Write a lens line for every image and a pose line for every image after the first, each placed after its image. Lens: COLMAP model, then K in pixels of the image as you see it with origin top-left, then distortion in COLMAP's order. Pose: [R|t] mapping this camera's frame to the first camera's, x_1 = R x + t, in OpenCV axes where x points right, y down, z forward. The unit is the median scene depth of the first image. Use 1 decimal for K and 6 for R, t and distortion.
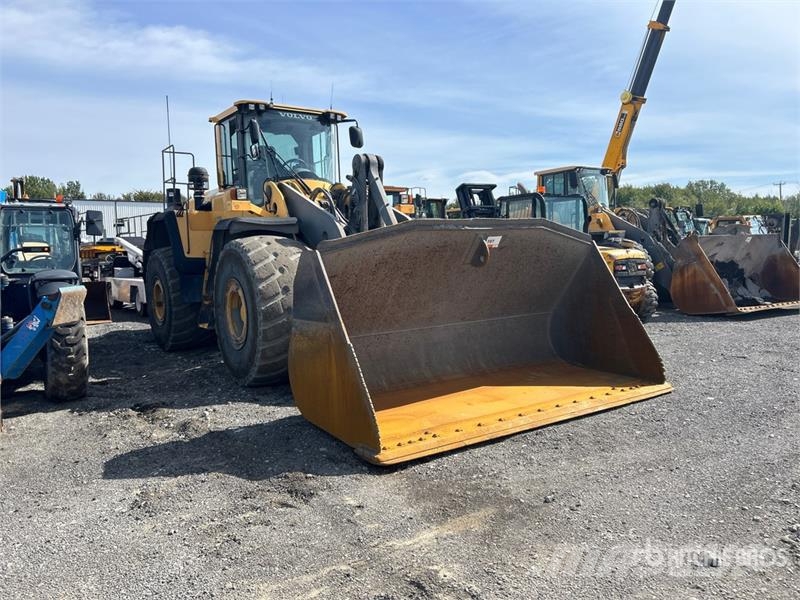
lens RADIAL K [[611.5, 0, 394.4], [0, 611.5, 290.1], [0, 0, 1]] dist [0.077571, -0.091875]
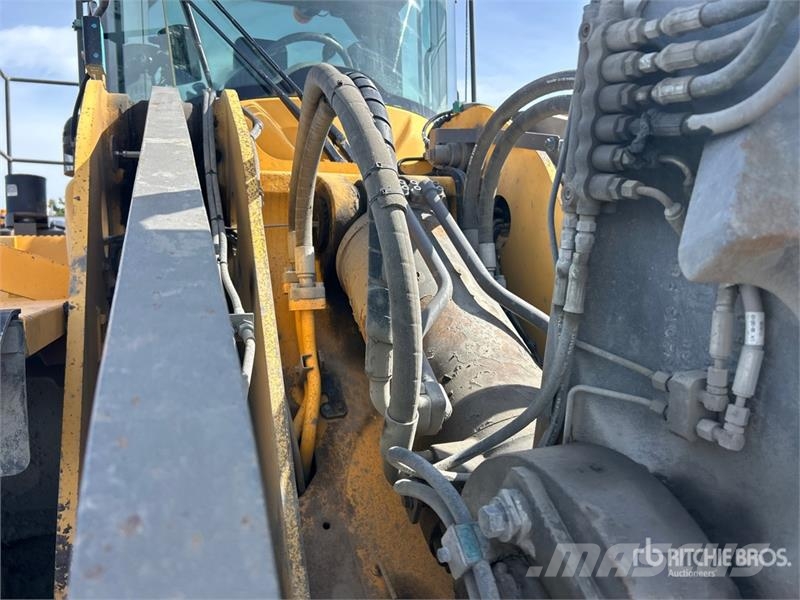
lens RADIAL K [[611.5, 0, 394.4], [0, 611.5, 290.1], [0, 0, 1]] dist [0.077571, -0.091875]
pose [[0.975680, 0.020384, -0.218251, -0.070491], [-0.027850, 0.999125, -0.031189, -0.108129], [0.217425, 0.036509, 0.975394, 0.827682]]
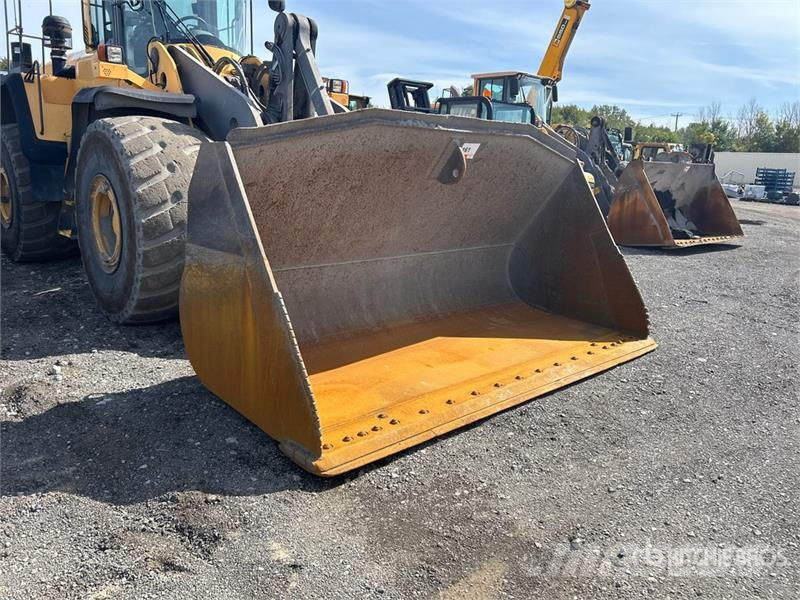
lens RADIAL K [[617.4, 0, 398.4], [0, 617.4, 294.9], [0, 0, 1]] dist [0.018138, -0.002825]
pose [[0.985091, 0.038337, 0.167708, -0.031135], [-0.064069, 0.986481, 0.150830, -0.009870], [-0.159658, -0.159326, 0.974230, 0.185453]]
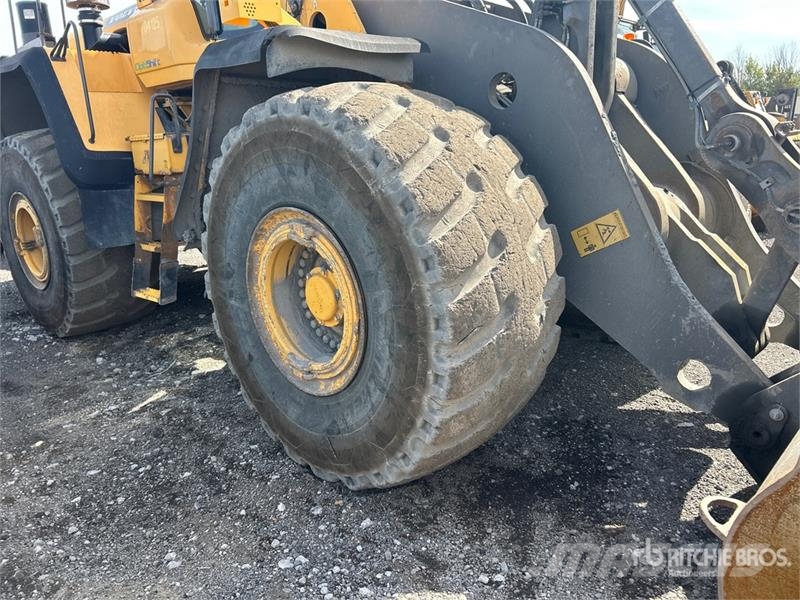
lens RADIAL K [[619.1, 0, 400.0], [0, 619.1, 300.0], [0, 0, 1]] dist [0.017836, -0.003059]
pose [[0.977741, -0.065354, 0.199380, -0.230993], [0.027690, 0.982133, 0.186141, -0.025988], [-0.207982, -0.176477, 0.962081, 0.529917]]
